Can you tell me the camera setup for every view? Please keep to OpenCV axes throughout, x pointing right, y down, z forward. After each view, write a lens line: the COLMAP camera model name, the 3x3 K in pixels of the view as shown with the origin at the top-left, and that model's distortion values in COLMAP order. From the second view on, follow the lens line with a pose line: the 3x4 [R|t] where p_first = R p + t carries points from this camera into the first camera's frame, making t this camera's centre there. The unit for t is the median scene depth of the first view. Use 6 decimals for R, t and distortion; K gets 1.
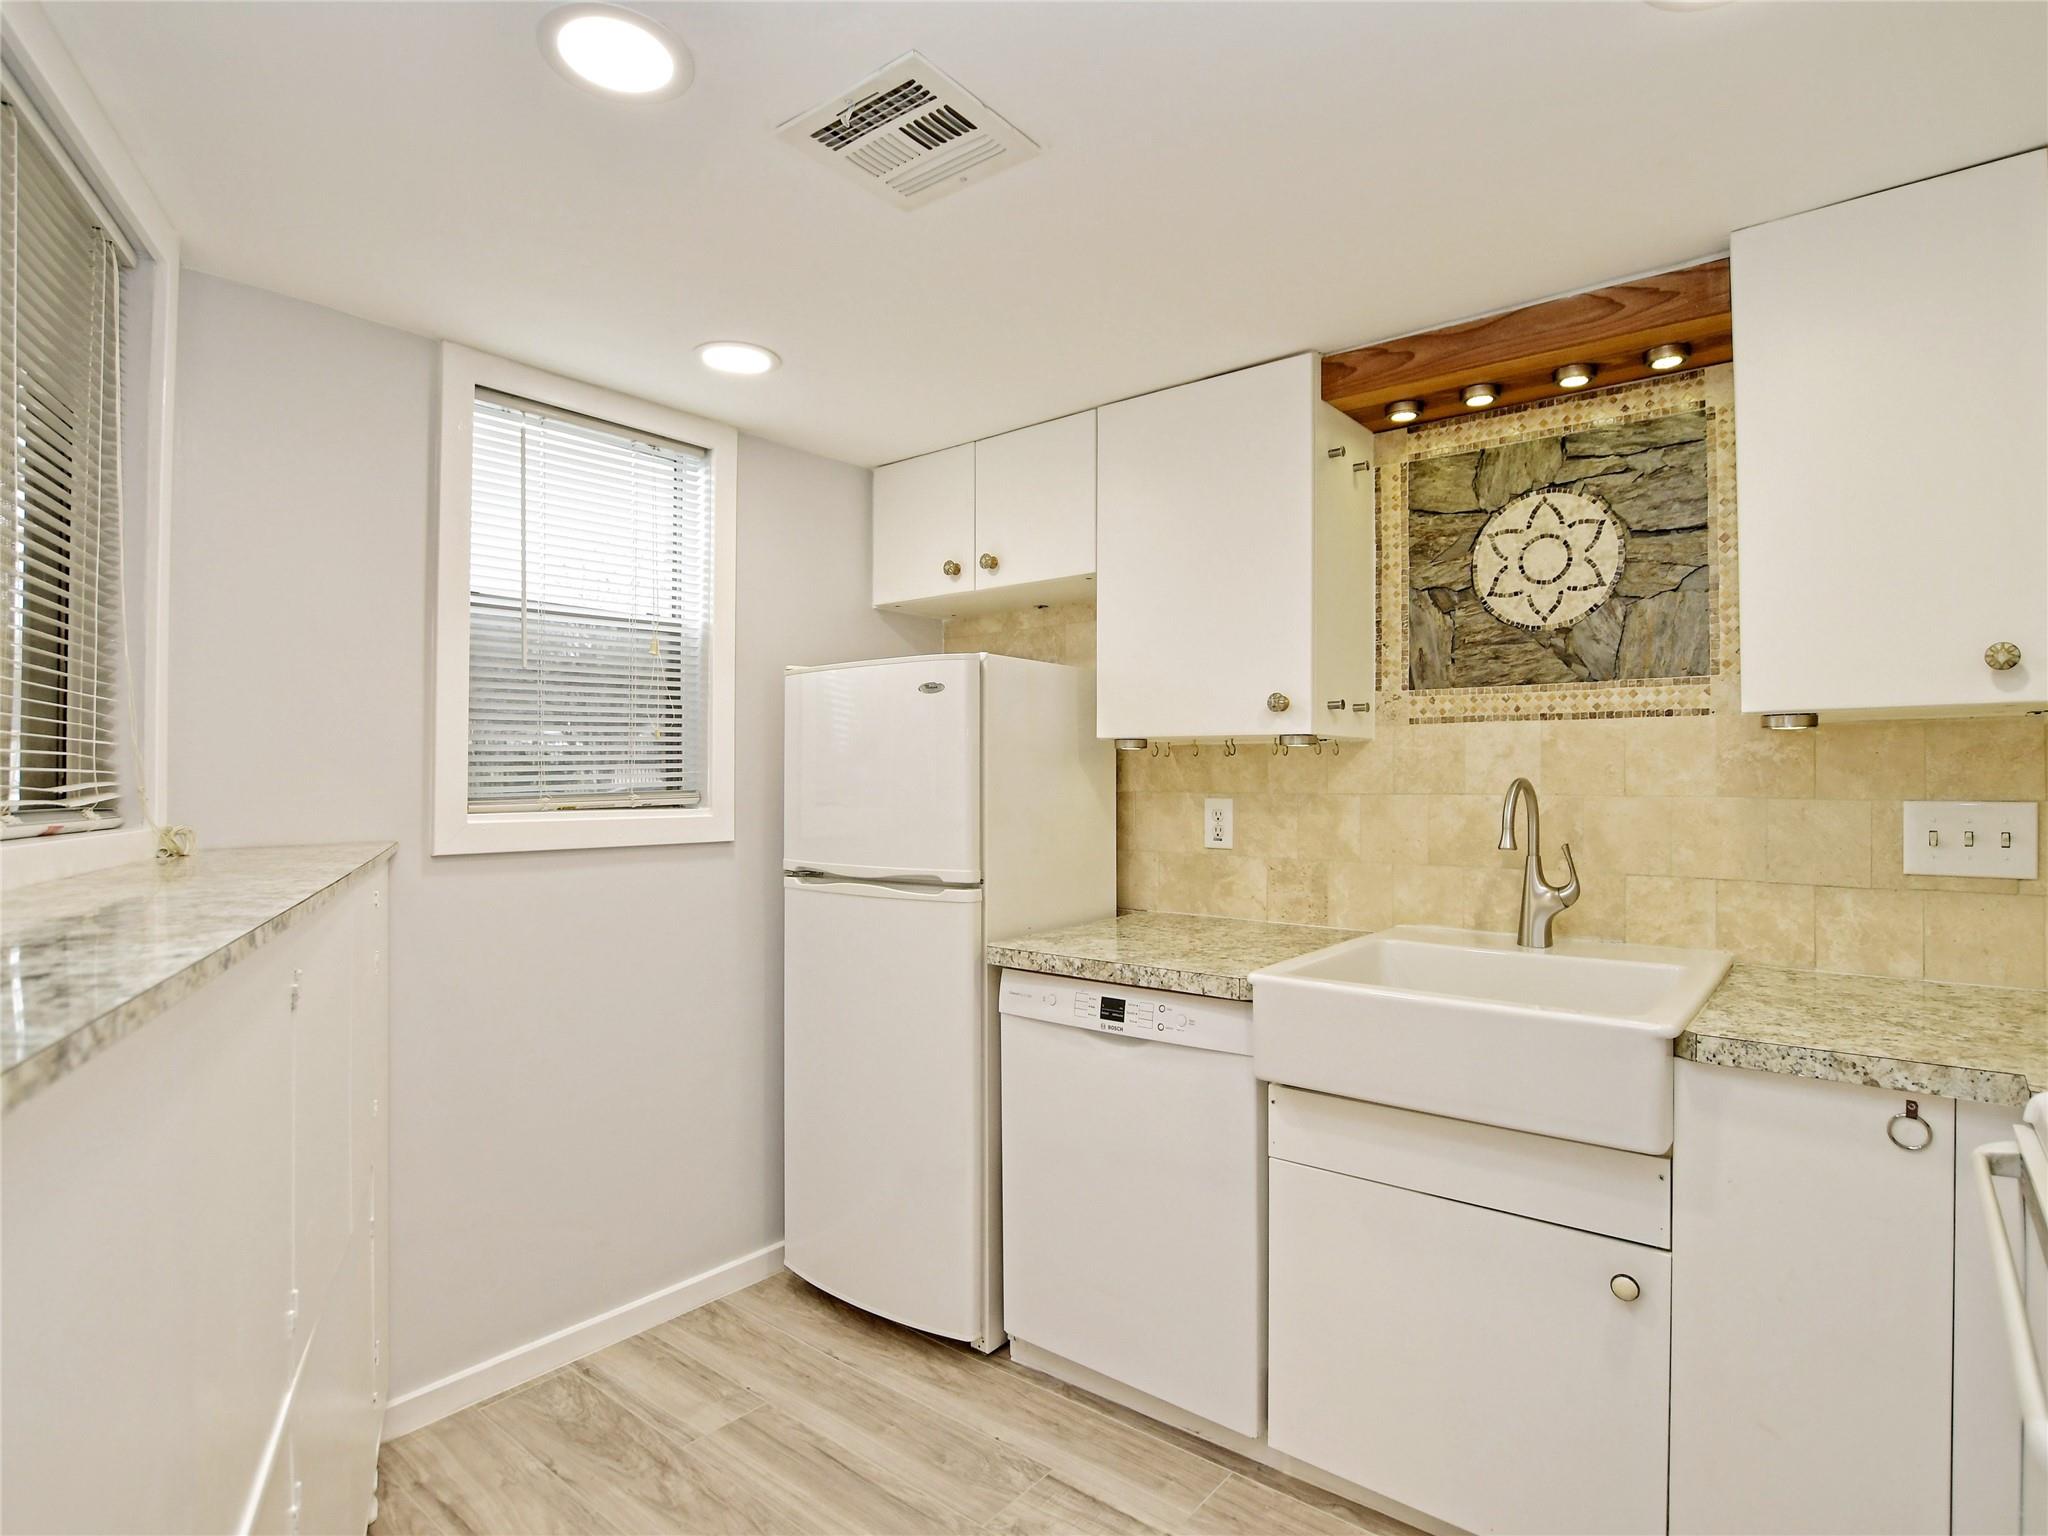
lens RADIAL K [[1084.1, 0, 1028.6], [0, 1084.1, 765.2], [0, 0, 1]] dist [-0.015674, -0.000477]
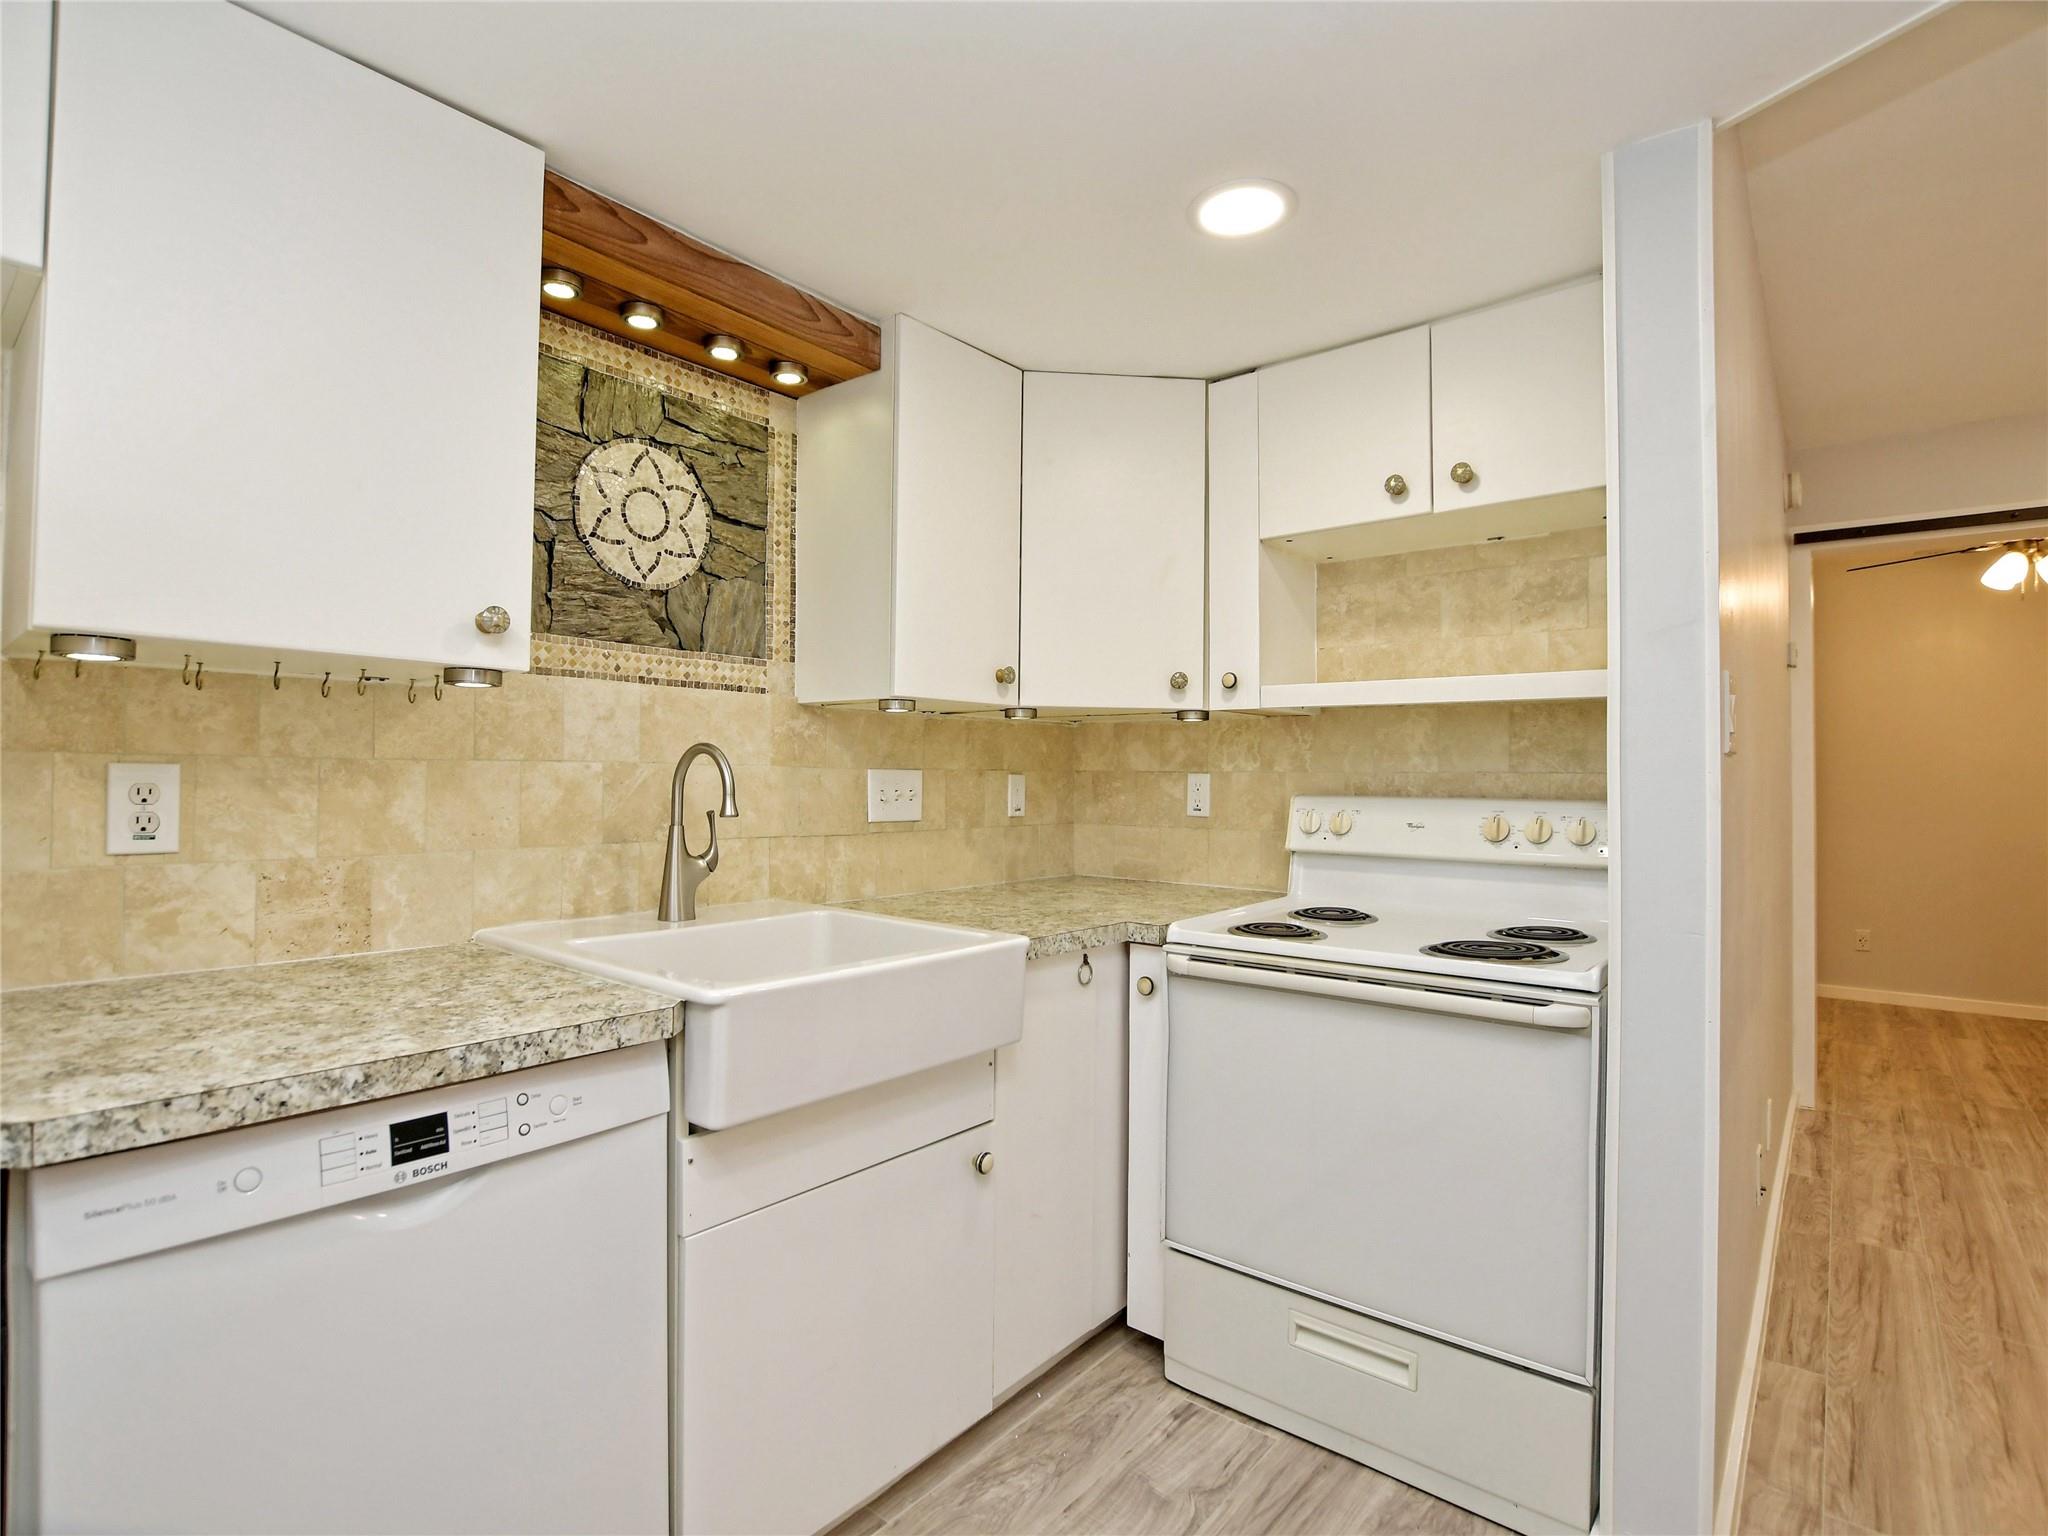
lens RADIAL K [[1016.5, 0, 1042.8], [0, 1016.5, 766.3], [0, 0, 1]] dist [-0.028925, 0.005031]
pose [[-0.004591, 0.014331, 0.999887, -0.396446], [-0.019514, 0.999706, -0.014418, 0.035574], [-0.999799, -0.019578, -0.004310, 0.633411]]
